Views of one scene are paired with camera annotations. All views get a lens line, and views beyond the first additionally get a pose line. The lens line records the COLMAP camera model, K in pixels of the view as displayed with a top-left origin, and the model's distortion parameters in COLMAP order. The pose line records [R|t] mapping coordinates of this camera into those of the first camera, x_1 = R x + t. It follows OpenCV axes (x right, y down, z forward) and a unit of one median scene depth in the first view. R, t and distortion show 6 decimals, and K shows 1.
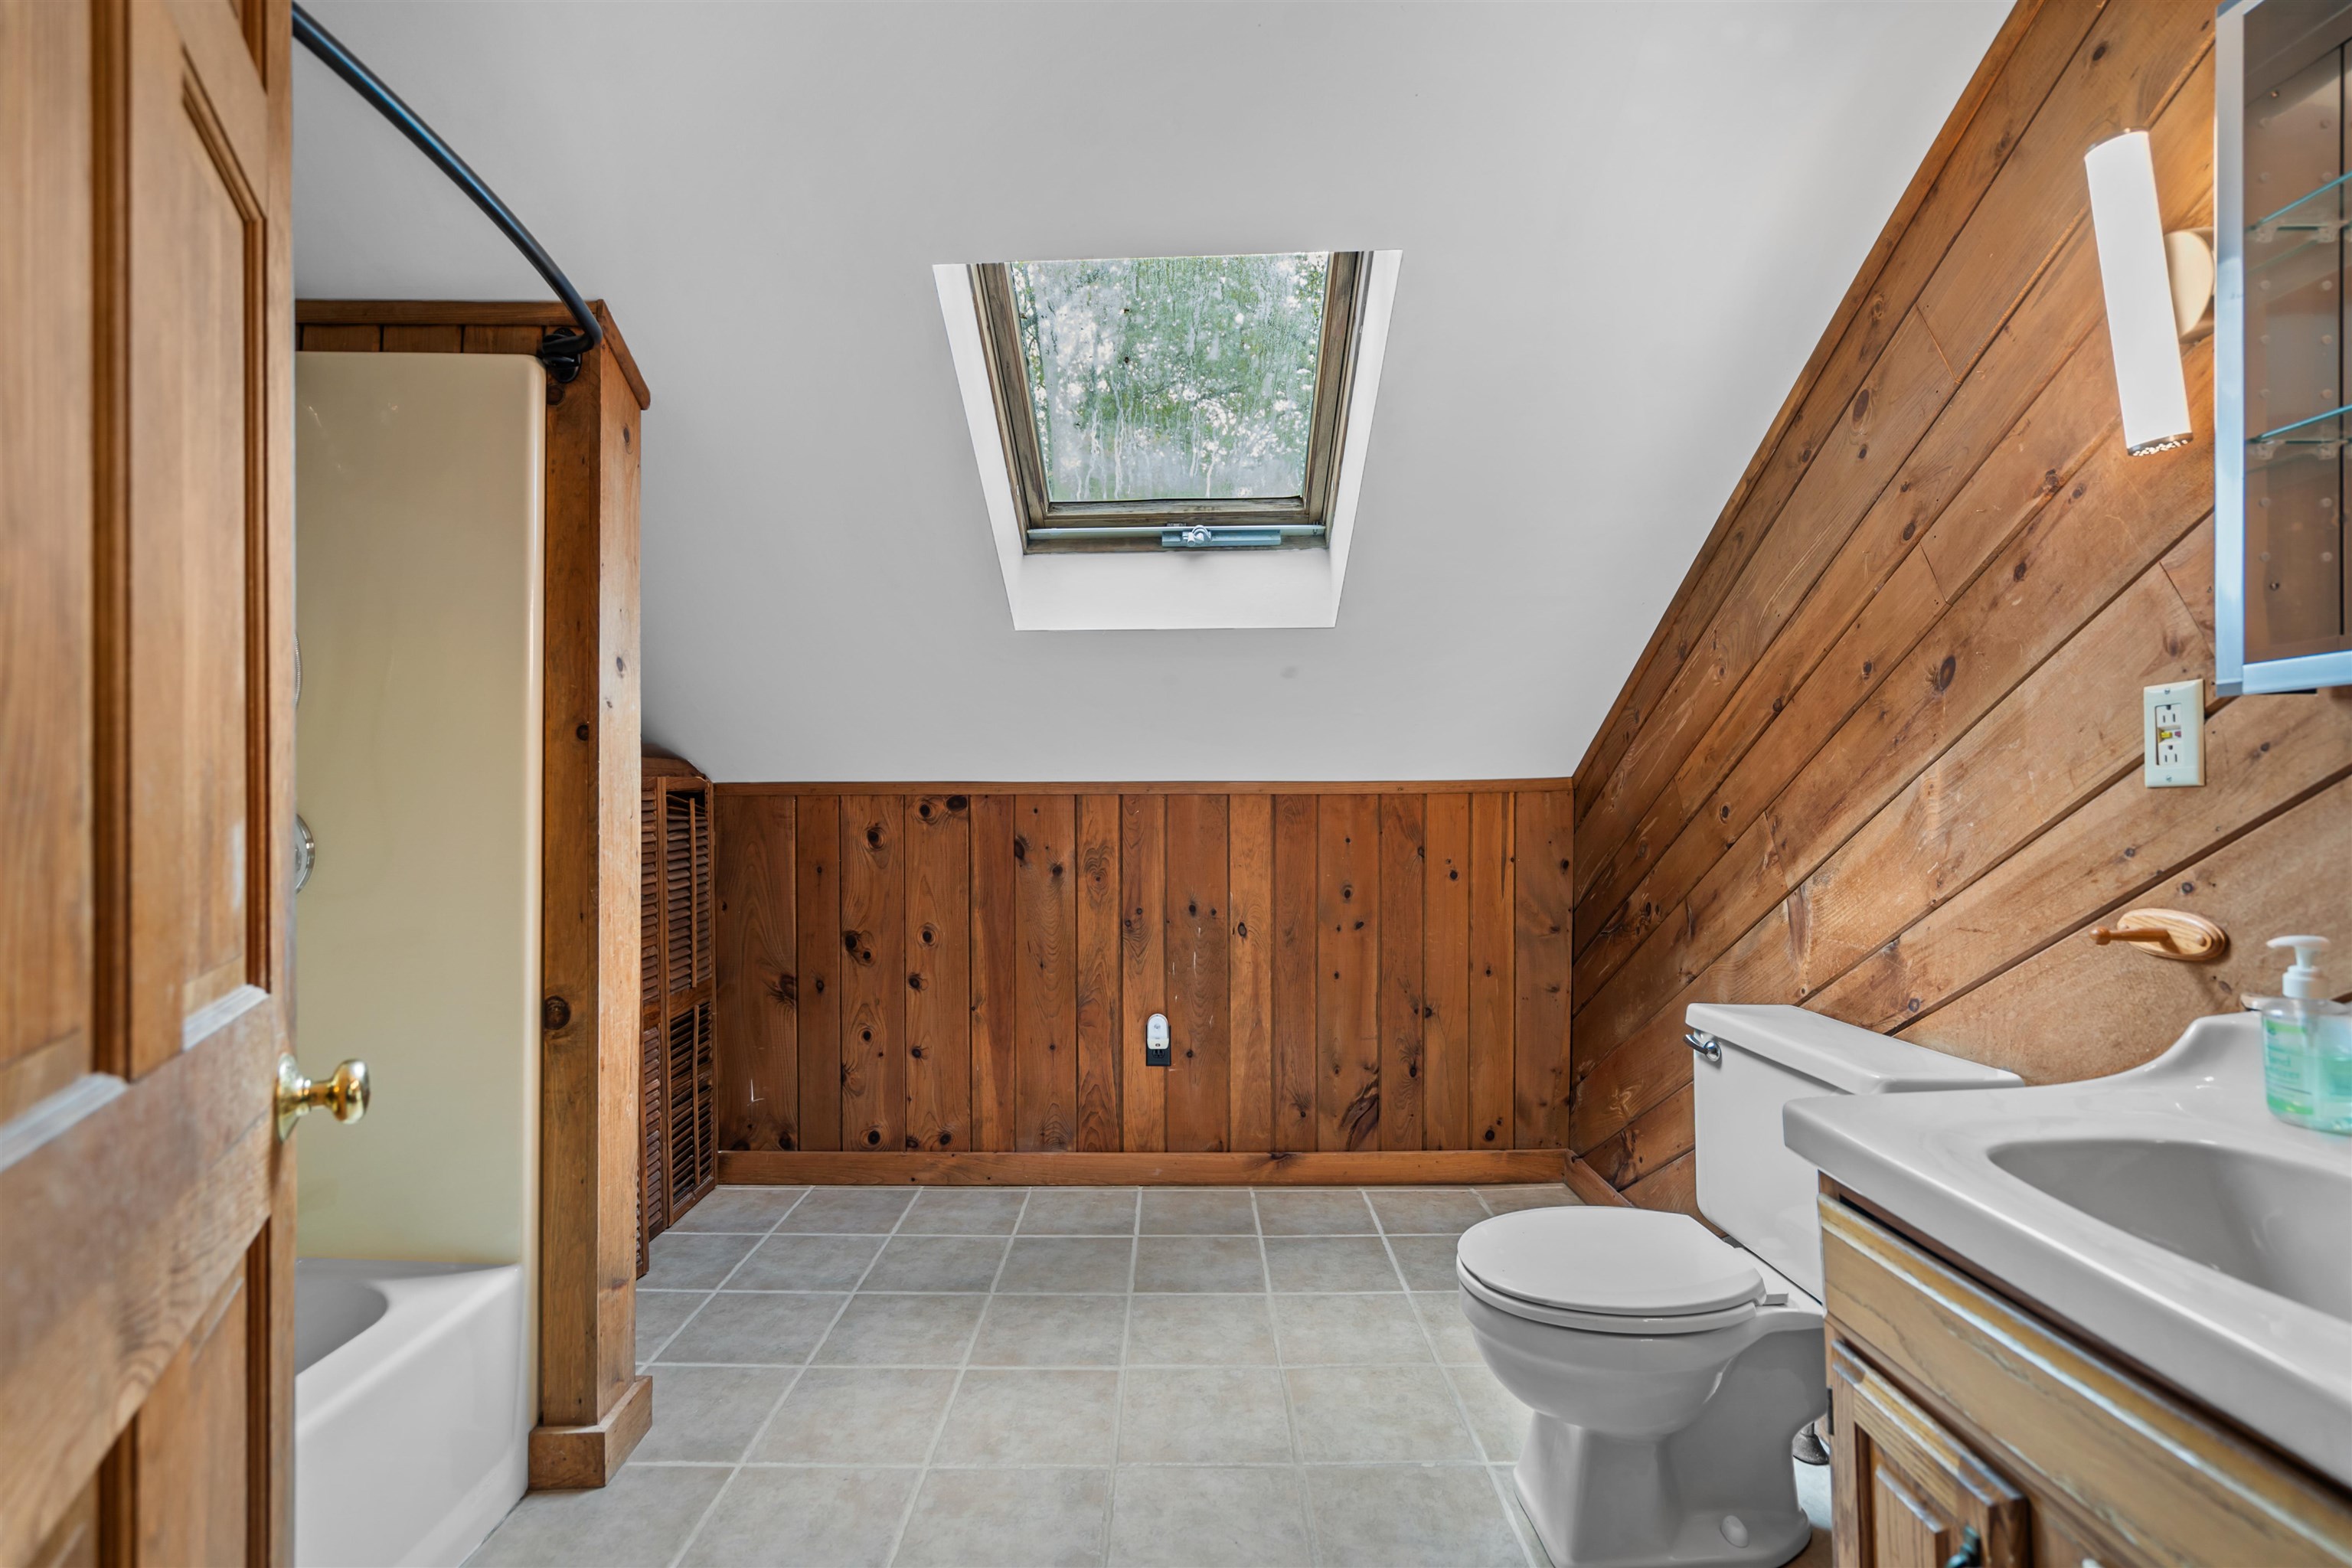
lens RADIAL K [[1100.0, 0, 1174.6], [0, 1100.0, 800.6], [0, 0, 1]] dist [-0.002094, 0.002167]
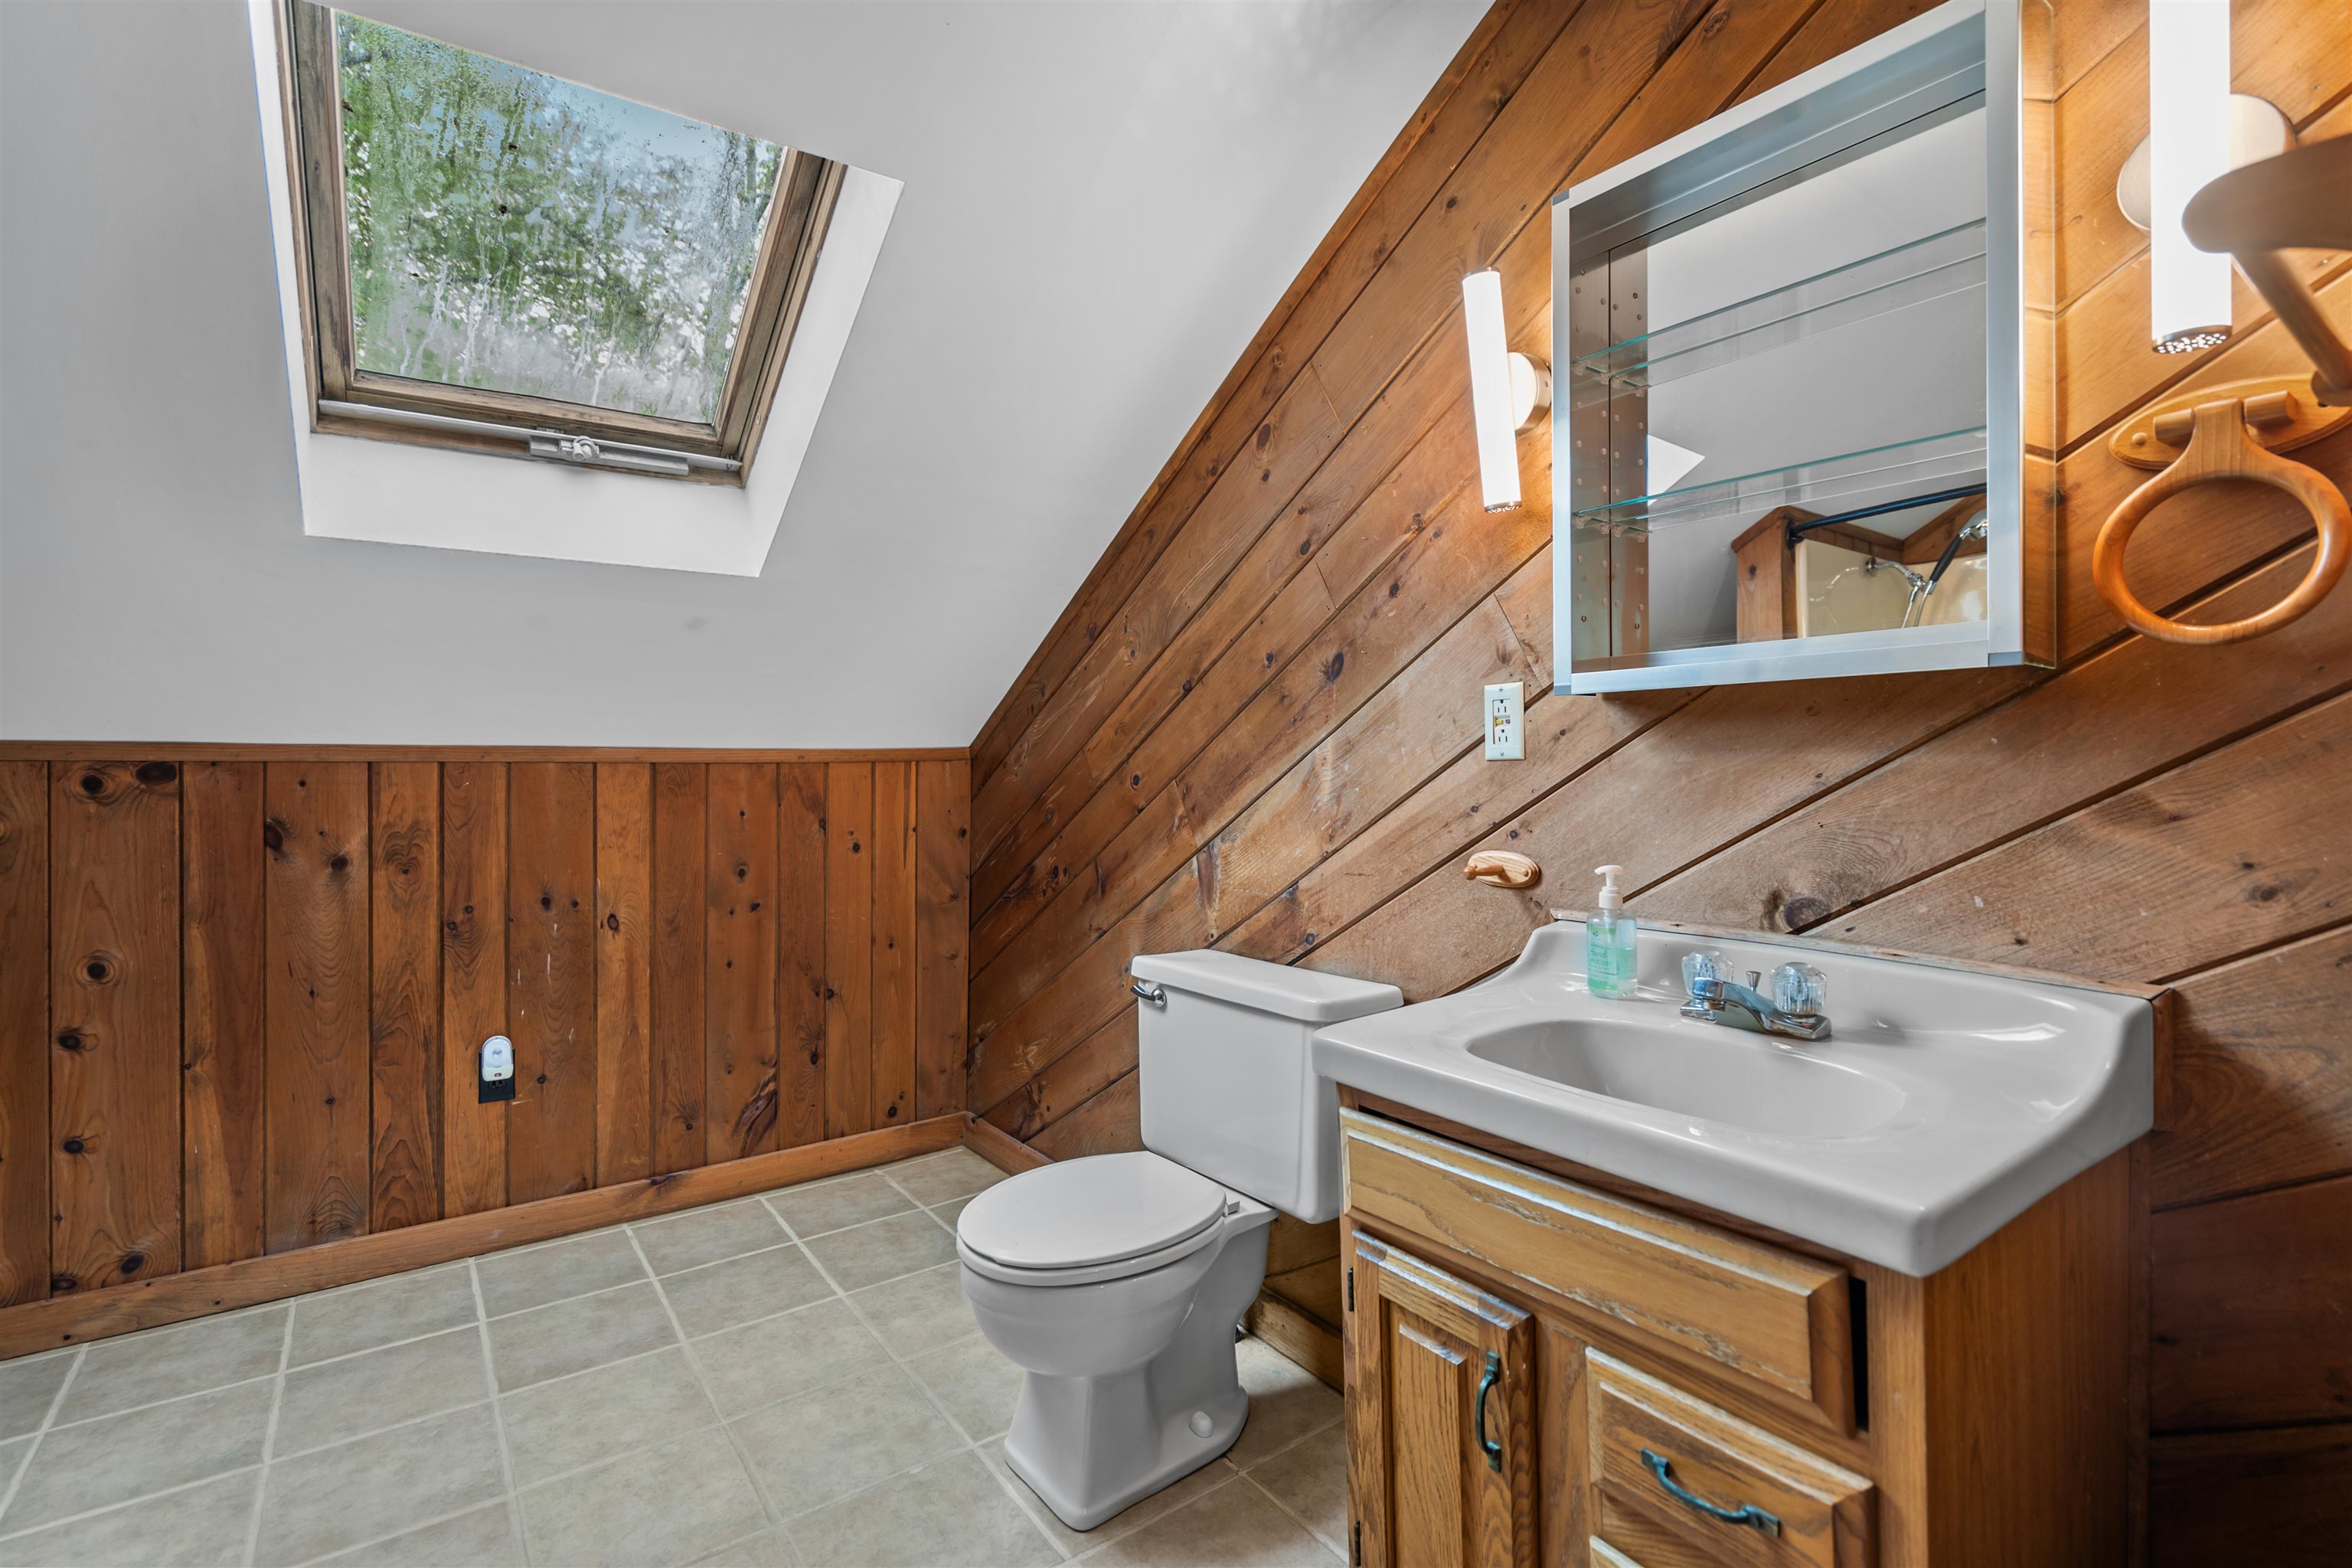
lens RADIAL K [[1100.0, 0, 1179.0], [0, 1100.0, 767.4], [0, 0, 1]] dist [-0.002094, 0.002167]
pose [[0.804144, 0.001724, 0.594432, -0.113131], [-0.000611, 0.999998, -0.002074, -0.000256], [-0.594434, 0.001305, 0.804143, 0.075432]]
